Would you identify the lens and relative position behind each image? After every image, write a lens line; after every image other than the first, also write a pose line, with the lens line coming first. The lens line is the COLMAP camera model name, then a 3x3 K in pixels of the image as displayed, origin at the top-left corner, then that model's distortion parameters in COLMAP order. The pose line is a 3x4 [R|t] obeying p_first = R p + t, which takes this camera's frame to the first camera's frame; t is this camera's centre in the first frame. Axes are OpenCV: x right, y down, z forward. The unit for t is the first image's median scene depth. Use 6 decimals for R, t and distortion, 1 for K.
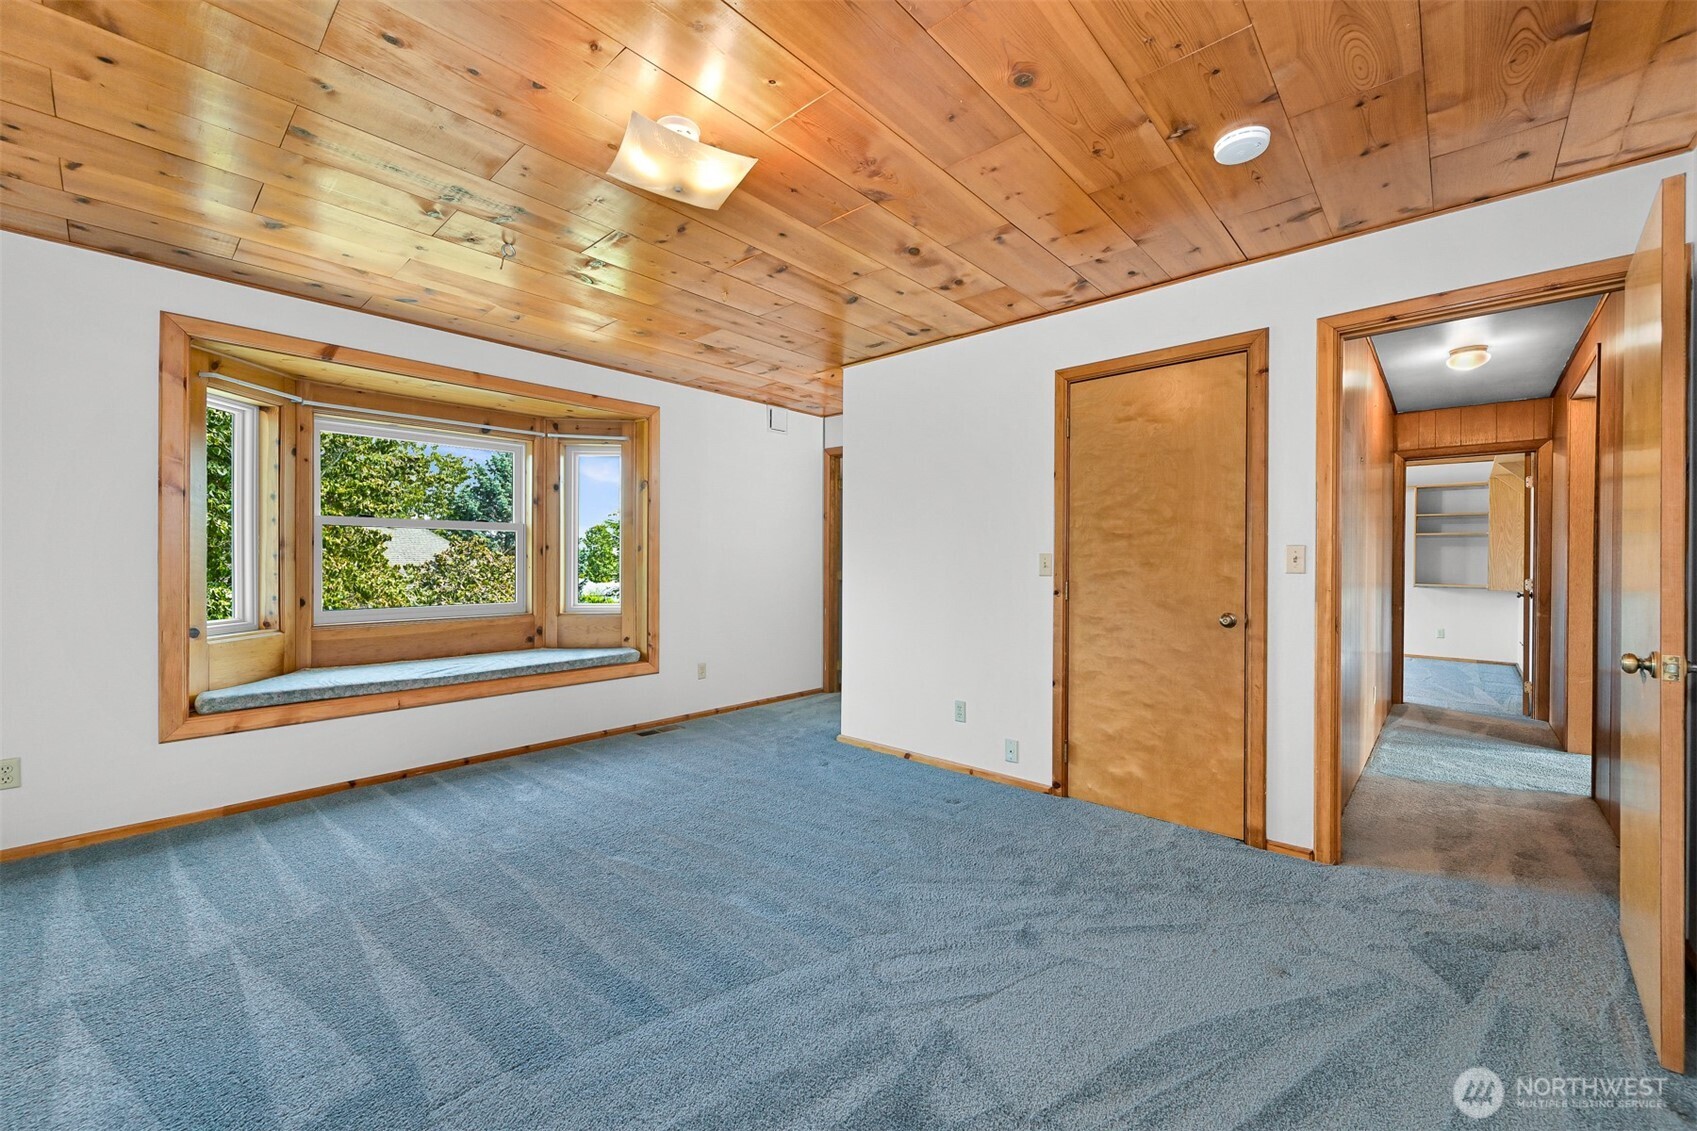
lens RADIAL K [[661.7, 0, 844.7], [0, 661.7, 563.9], [0, 0, 1]] dist [0.001150, 0.000763]
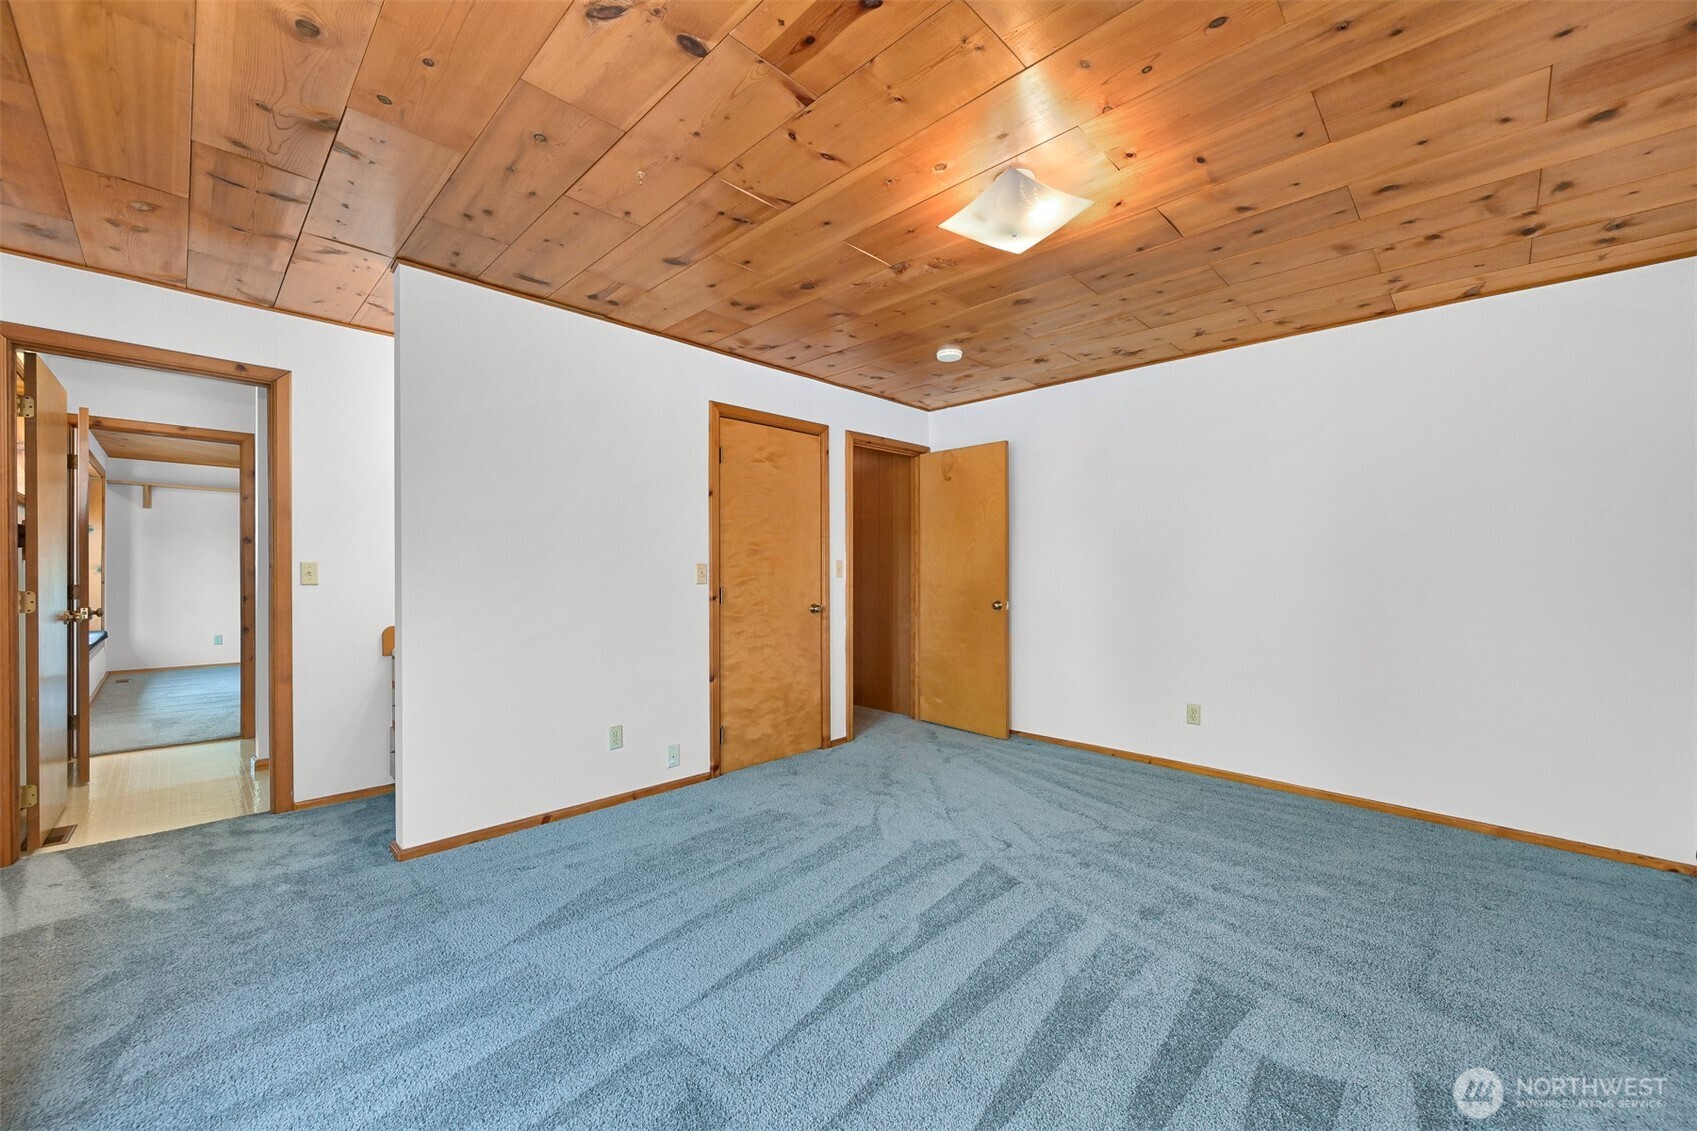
lens RADIAL K [[661.7, 0, 844.2], [0, 661.7, 572.1], [0, 0, 1]] dist [0.001150, 0.000763]
pose [[0.037263, -0.010545, 0.999250, -0.789313], [0.004594, 0.999936, 0.010381, -0.011808], [-0.999295, 0.004203, 0.037309, 0.723144]]
